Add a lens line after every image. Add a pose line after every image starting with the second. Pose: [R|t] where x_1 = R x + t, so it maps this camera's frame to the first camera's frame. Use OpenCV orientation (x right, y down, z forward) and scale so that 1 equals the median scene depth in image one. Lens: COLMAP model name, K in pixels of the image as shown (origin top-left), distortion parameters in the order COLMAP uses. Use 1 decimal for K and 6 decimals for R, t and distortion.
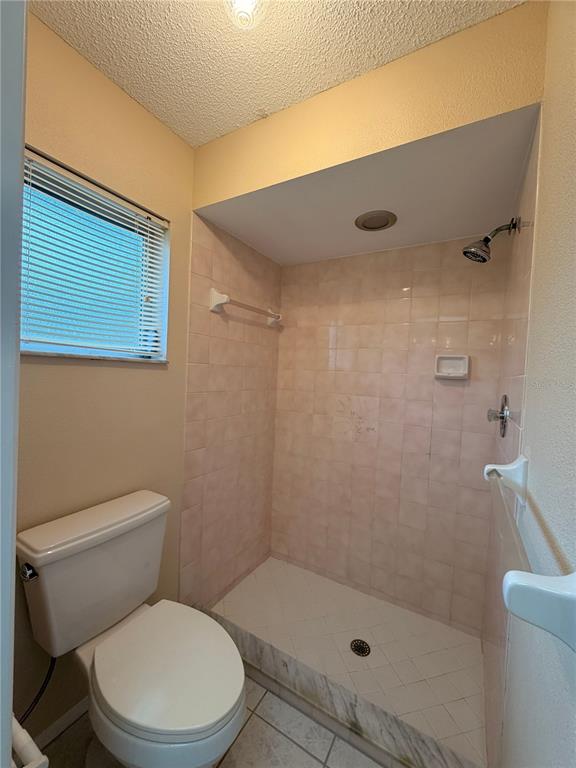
lens RADIAL K [[304.6, 0, 290.5], [0, 304.6, 384.6], [0, 0, 1]] dist [-0.002261, 0.000484]
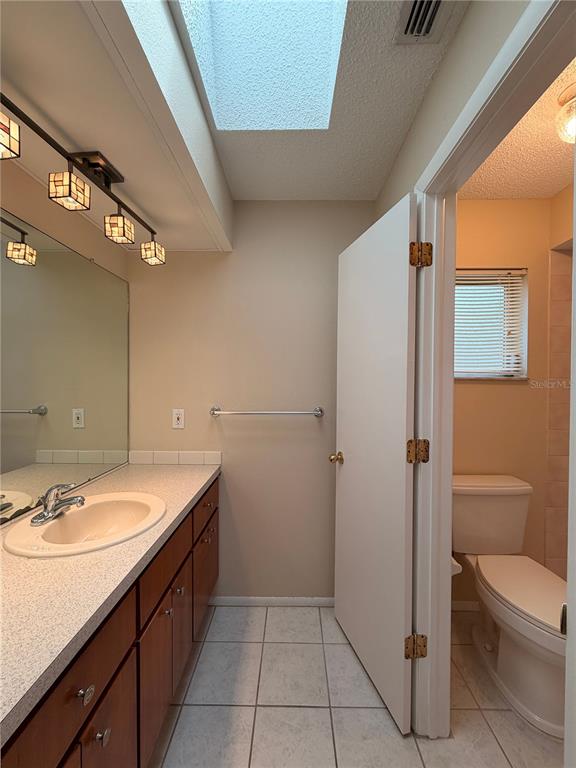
lens RADIAL K [[304.6, 0, 287.5], [0, 304.6, 385.6], [0, 0, 1]] dist [-0.002261, 0.000484]
pose [[0.478760, -0.034491, -0.877268, 0.221006], [-0.013646, 0.998815, -0.046717, 0.026268], [0.877840, 0.034338, 0.477722, -0.470242]]
